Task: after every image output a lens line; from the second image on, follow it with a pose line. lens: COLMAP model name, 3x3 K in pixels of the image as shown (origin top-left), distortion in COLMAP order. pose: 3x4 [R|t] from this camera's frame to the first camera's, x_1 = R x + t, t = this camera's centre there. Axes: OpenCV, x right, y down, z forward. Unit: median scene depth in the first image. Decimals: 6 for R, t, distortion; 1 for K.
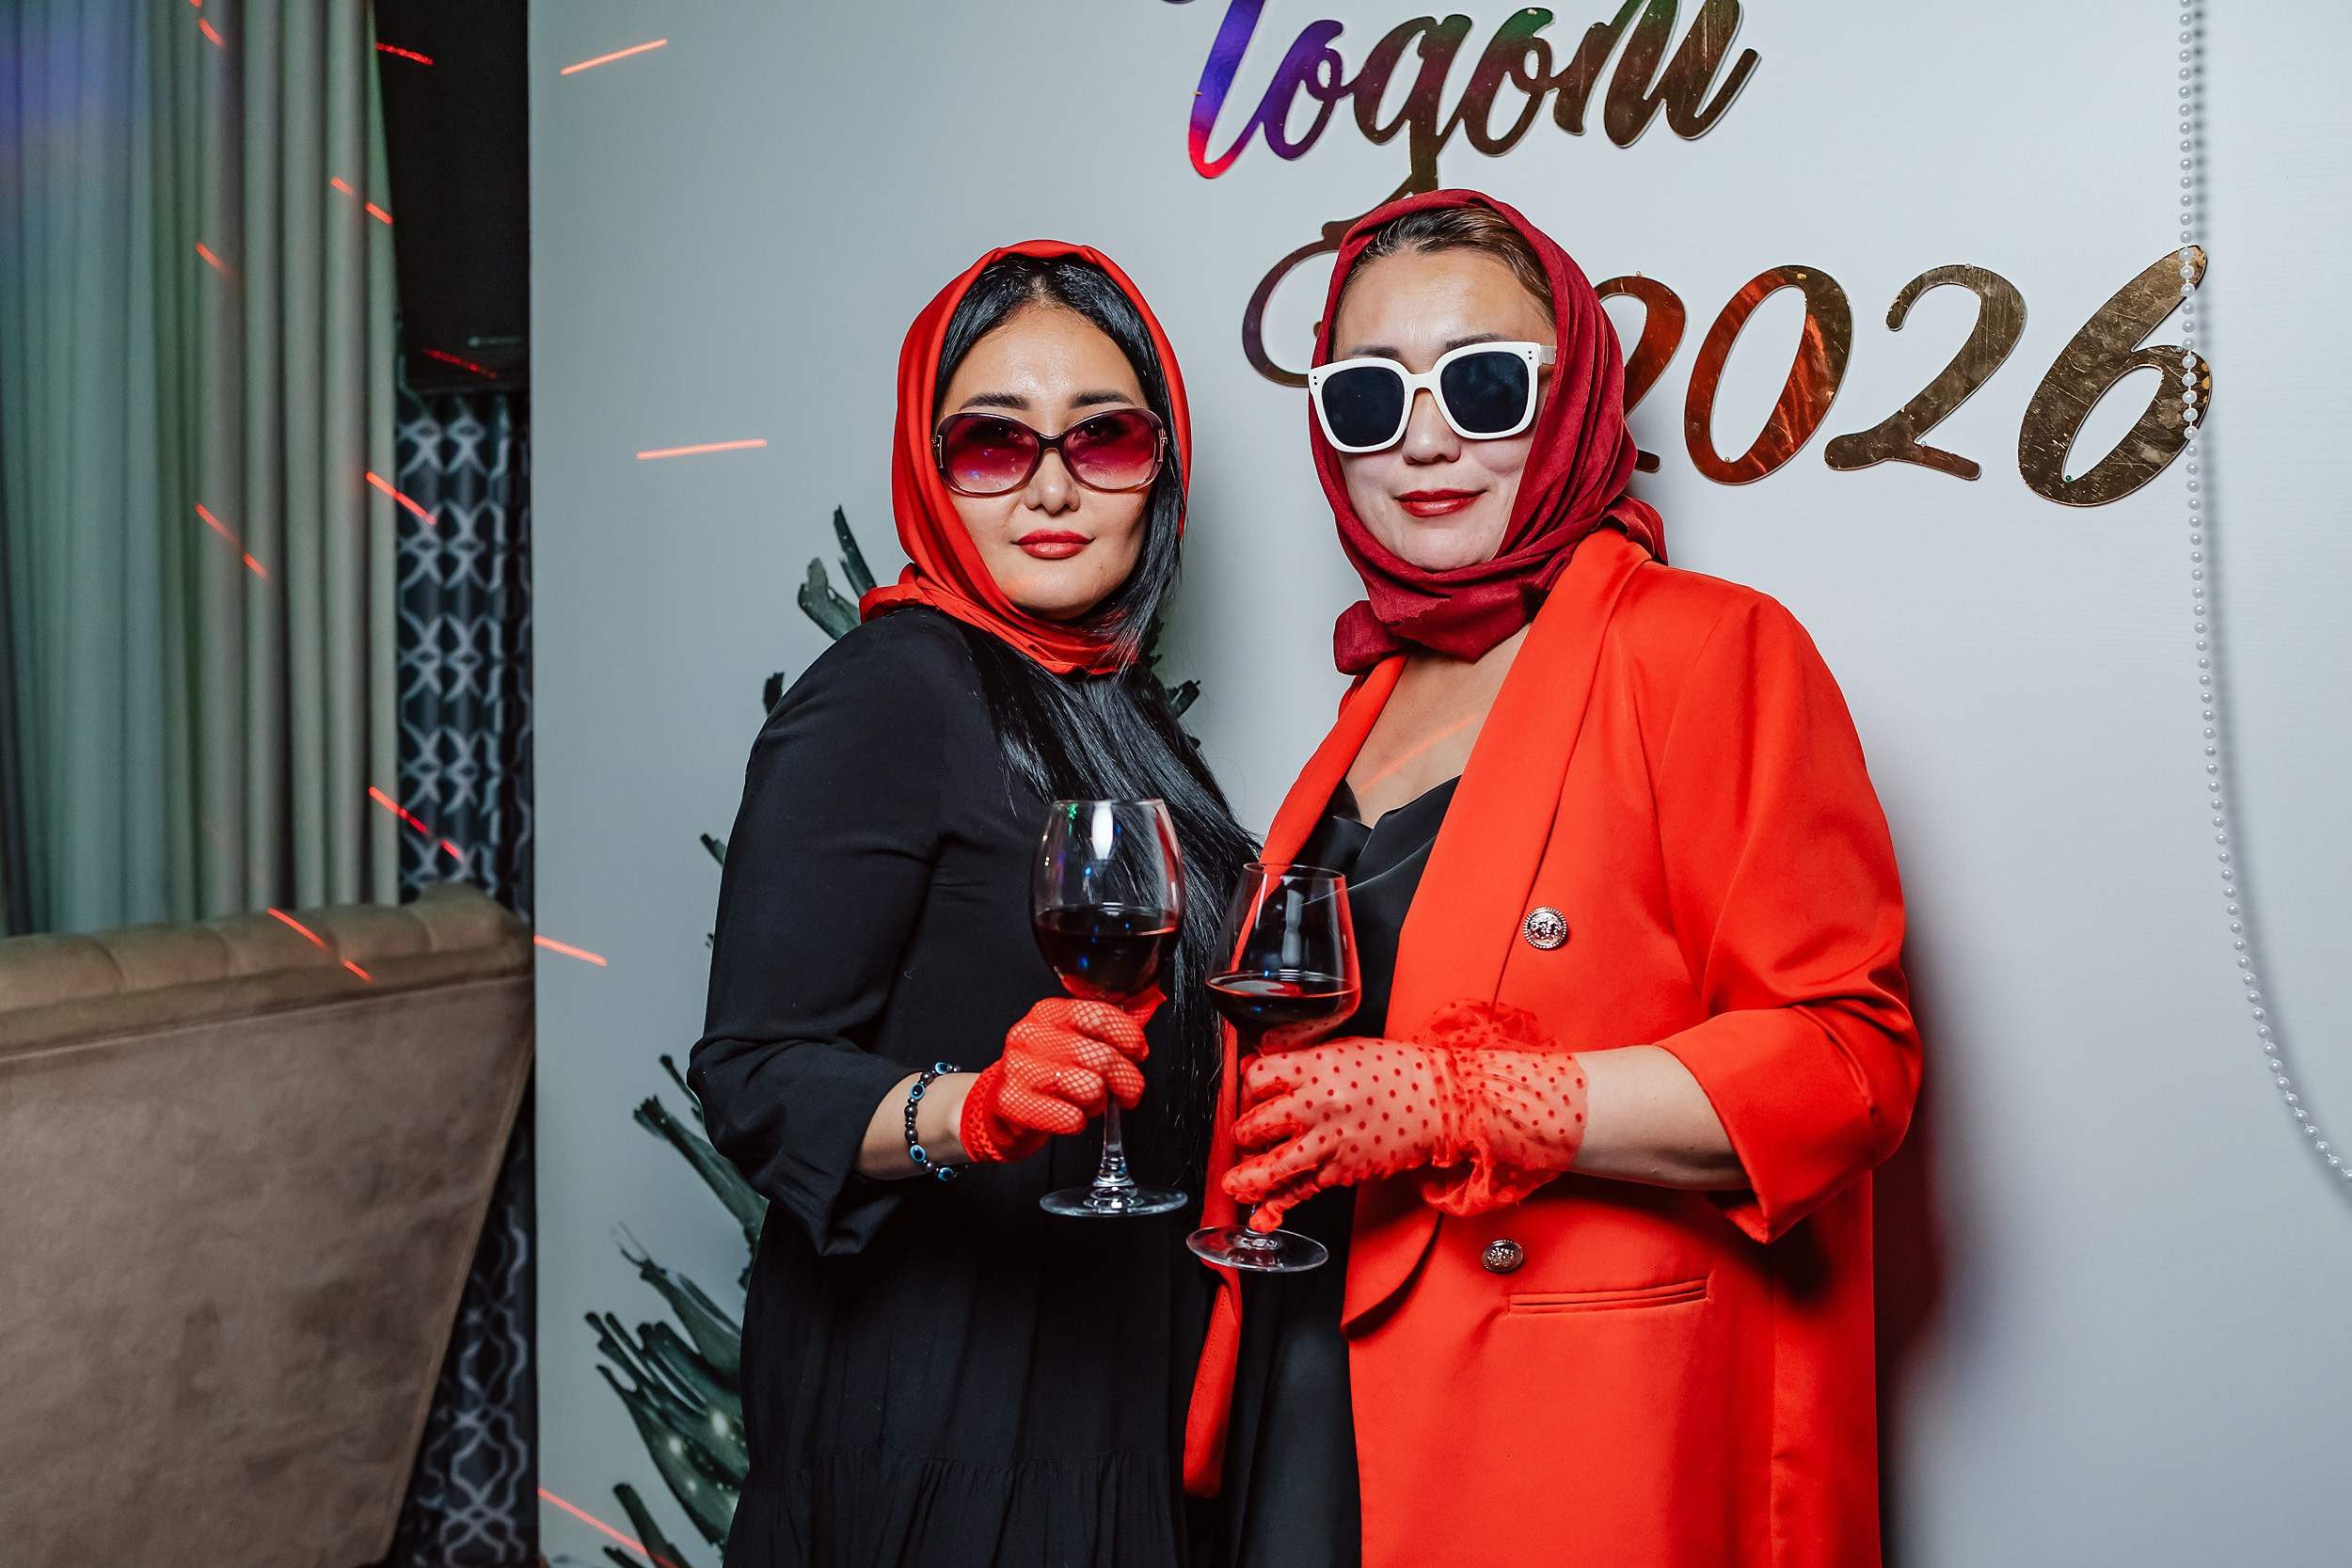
lens RADIAL K [[2359.6, 0, 1168.1], [0, 2359.6, 777.6], [0, 0, 1]] dist [0.008884, 0.000000]
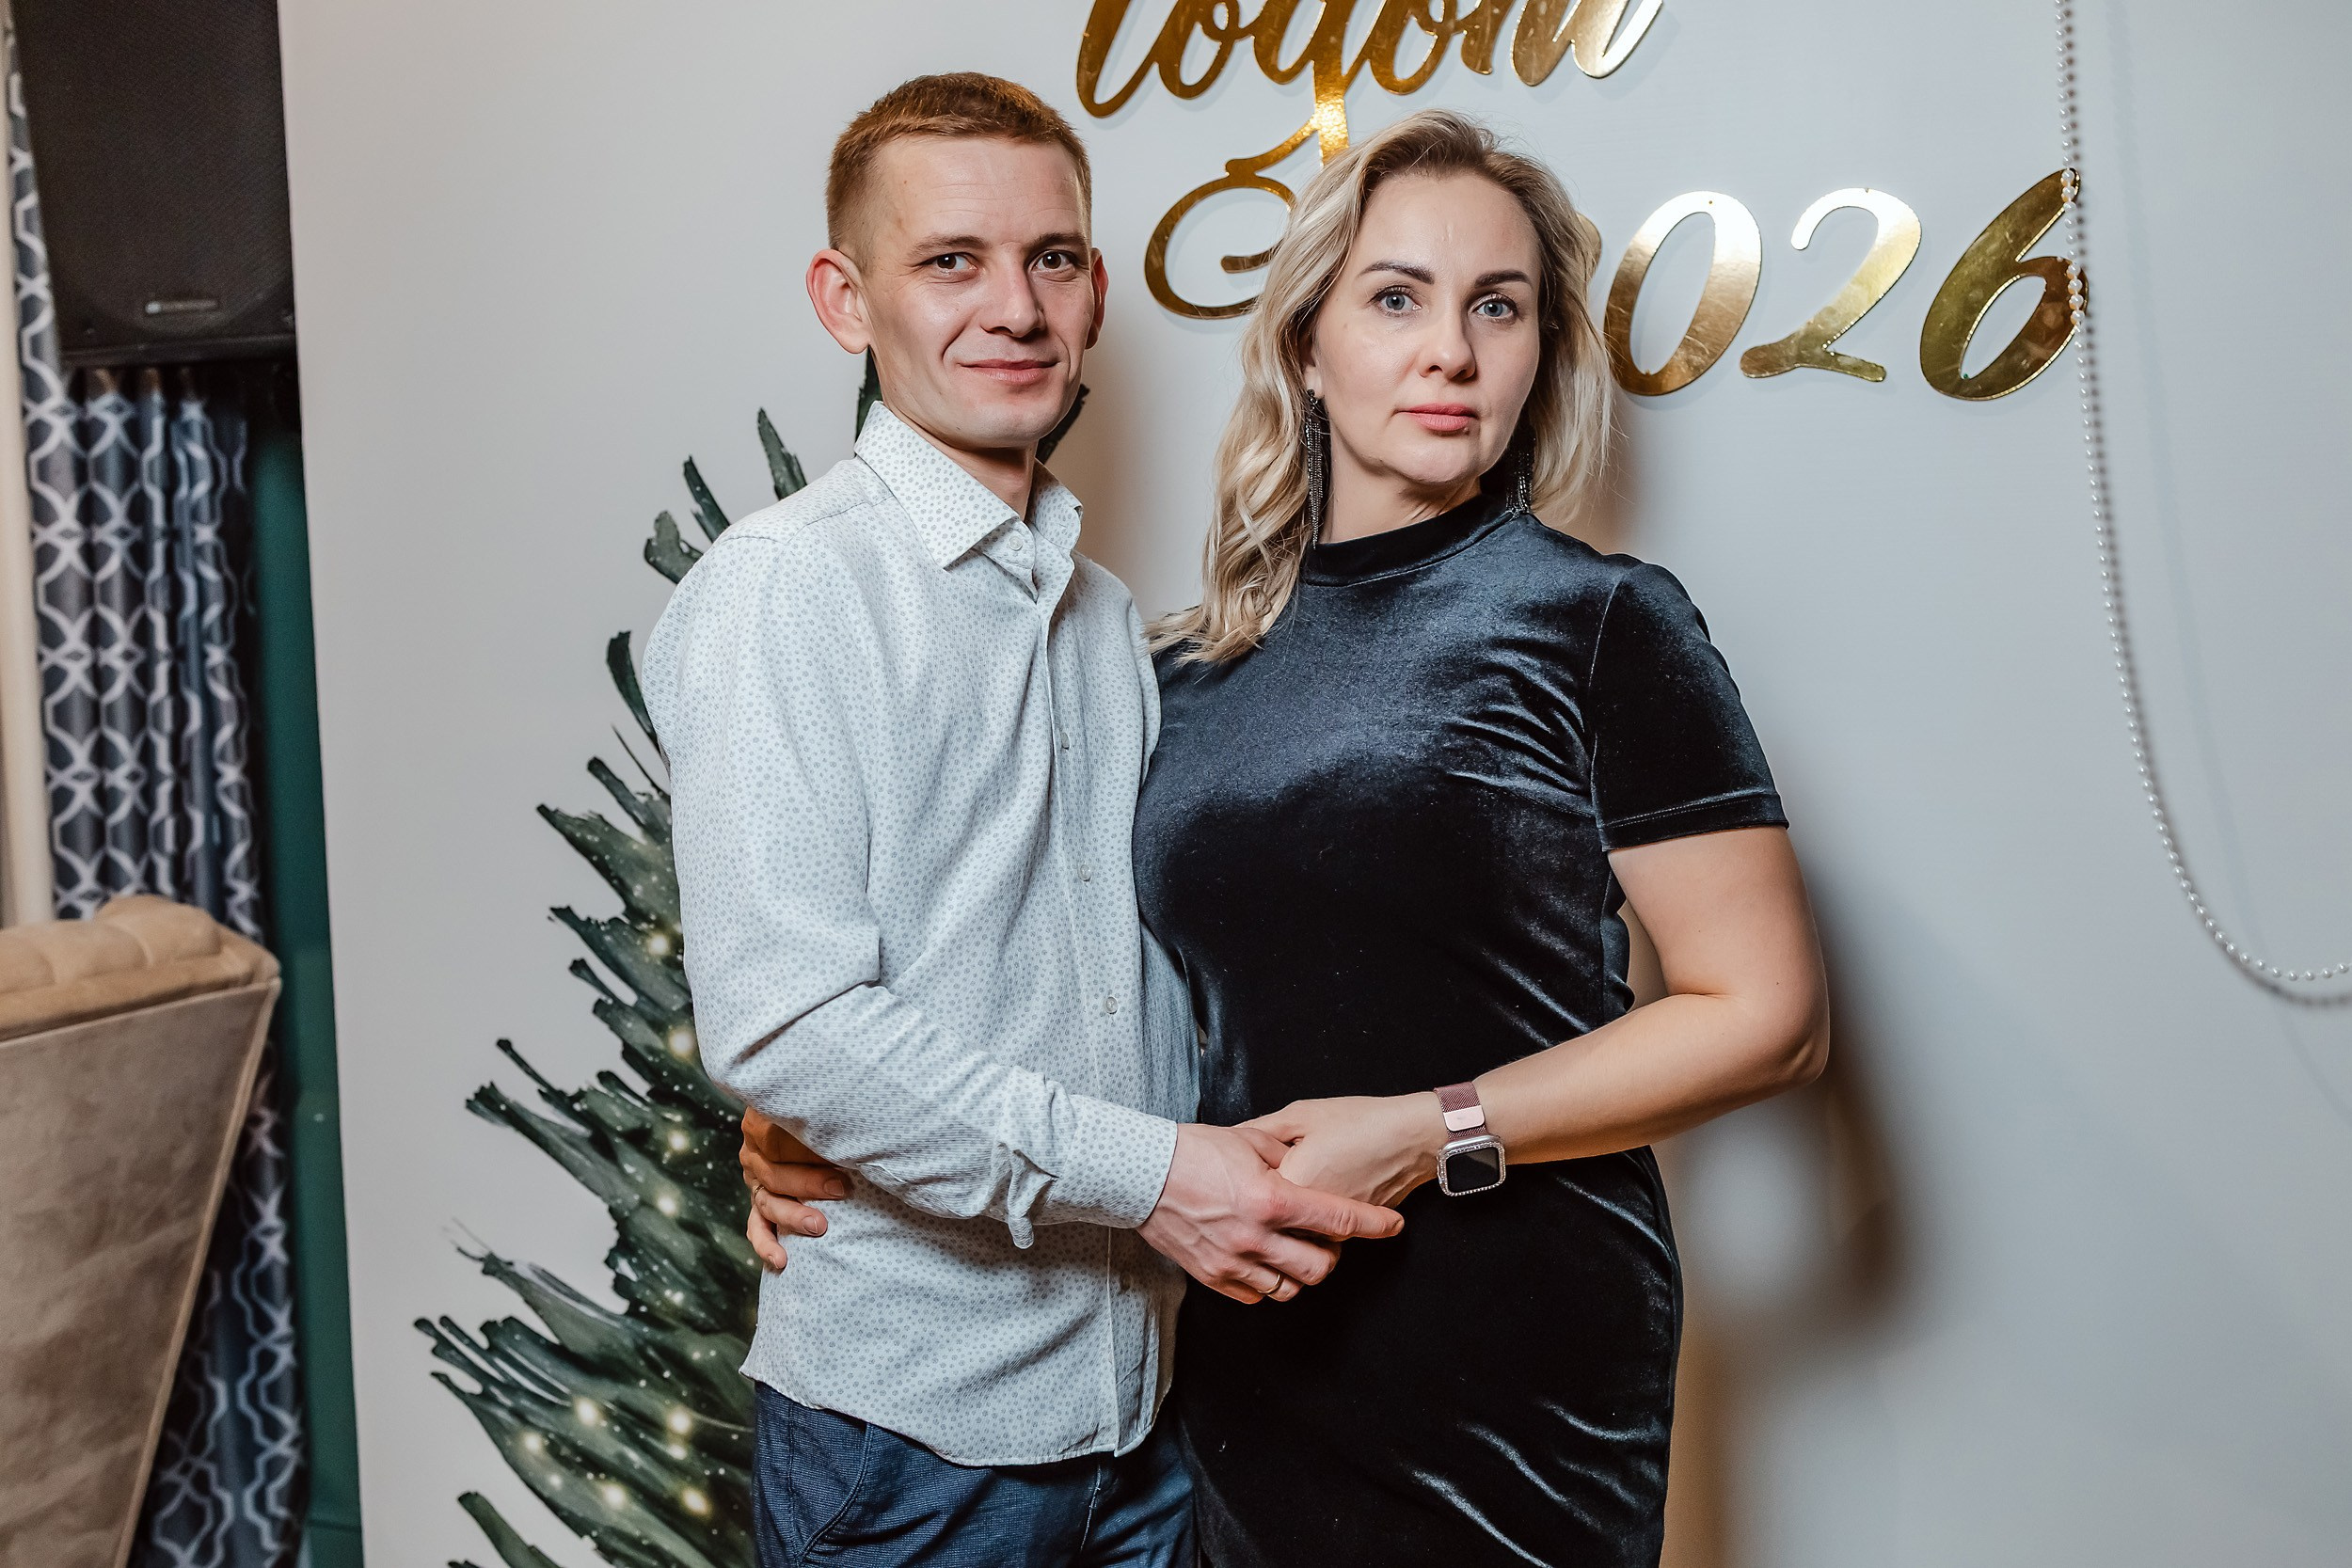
lens RADIAL K [[2359.6, 0, 1169.2], [0, 2359.6, 790.0], [0, 0, 1]] dist [0.008884, 0.000000]
pose [[0.964070, -0.066376, 0.257223, -0.189305], [0.064651, 0.997793, 0.015169, 0.019237], [-0.257662, 0.002005, 0.966233, 0.000697]]
